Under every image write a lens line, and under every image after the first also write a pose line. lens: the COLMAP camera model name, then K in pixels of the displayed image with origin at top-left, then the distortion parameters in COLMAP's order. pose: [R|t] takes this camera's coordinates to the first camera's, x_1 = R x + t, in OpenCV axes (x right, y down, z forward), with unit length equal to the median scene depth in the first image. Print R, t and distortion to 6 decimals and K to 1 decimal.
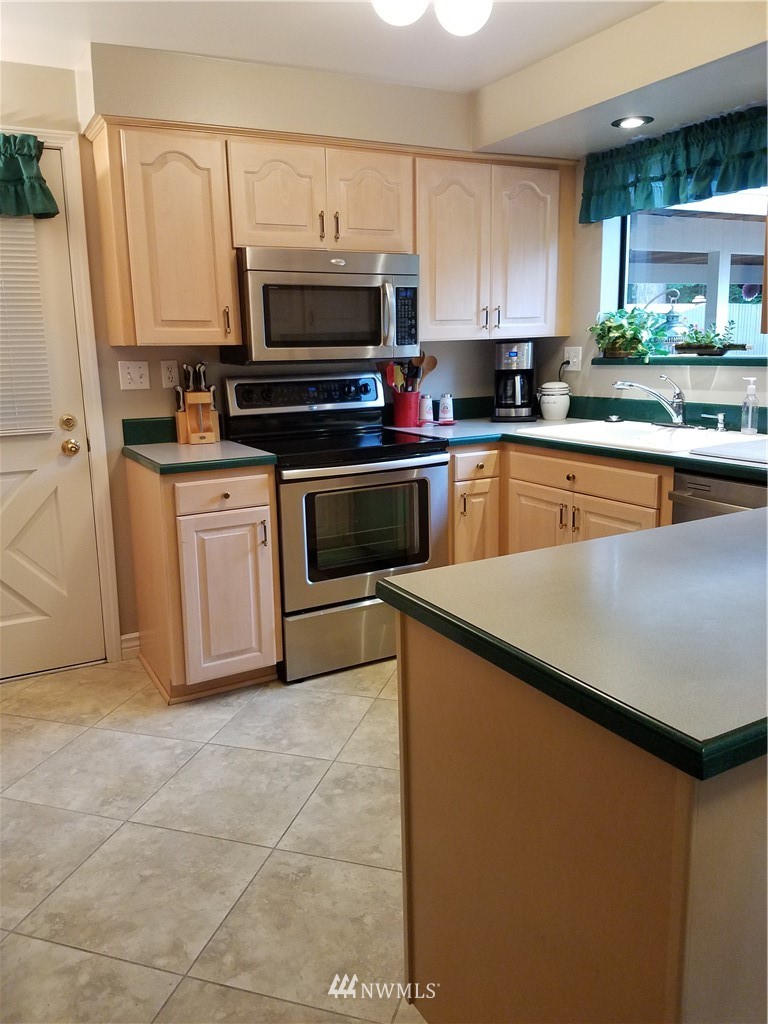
lens RADIAL K [[772.0, 0, 384.0], [0, 772.0, 512.0], [0, 0, 1]] dist [0.098846, -0.233175]
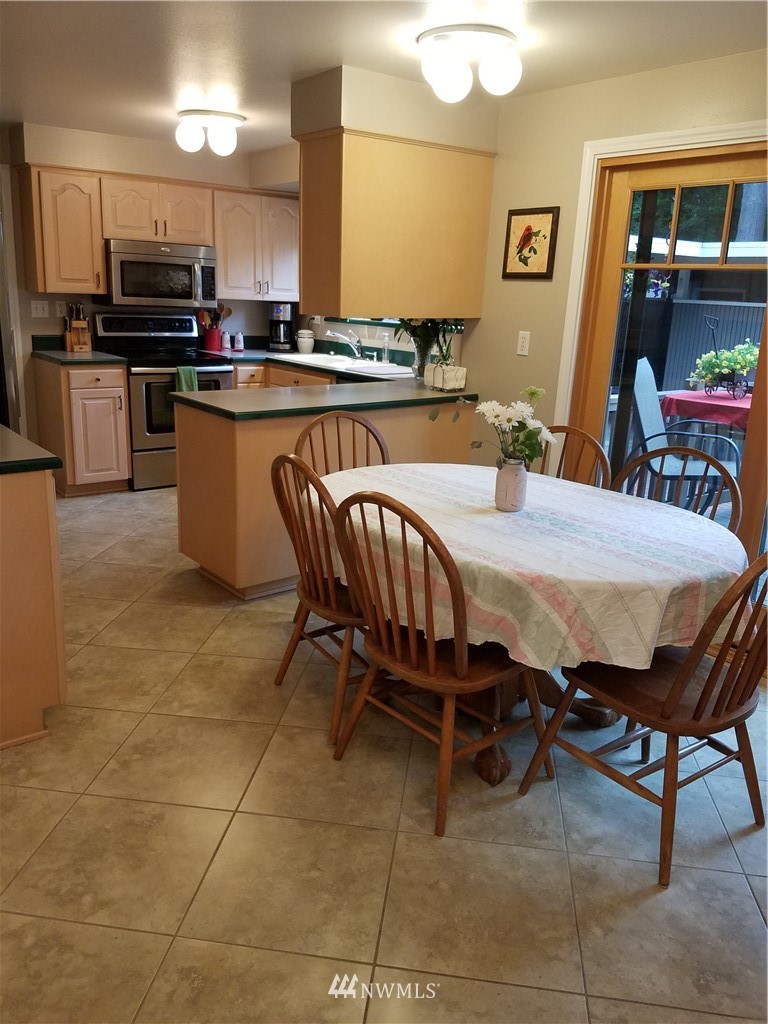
lens RADIAL K [[782.9, 0, 419.1], [0, 782.9, 530.0], [0, 0, 1]] dist [0.157352, -0.386491]
pose [[0.977616, 0.012086, 0.210050, 0.122198], [-0.029243, 0.996464, 0.078766, 0.138049], [-0.208355, -0.083145, 0.974513, -0.852559]]
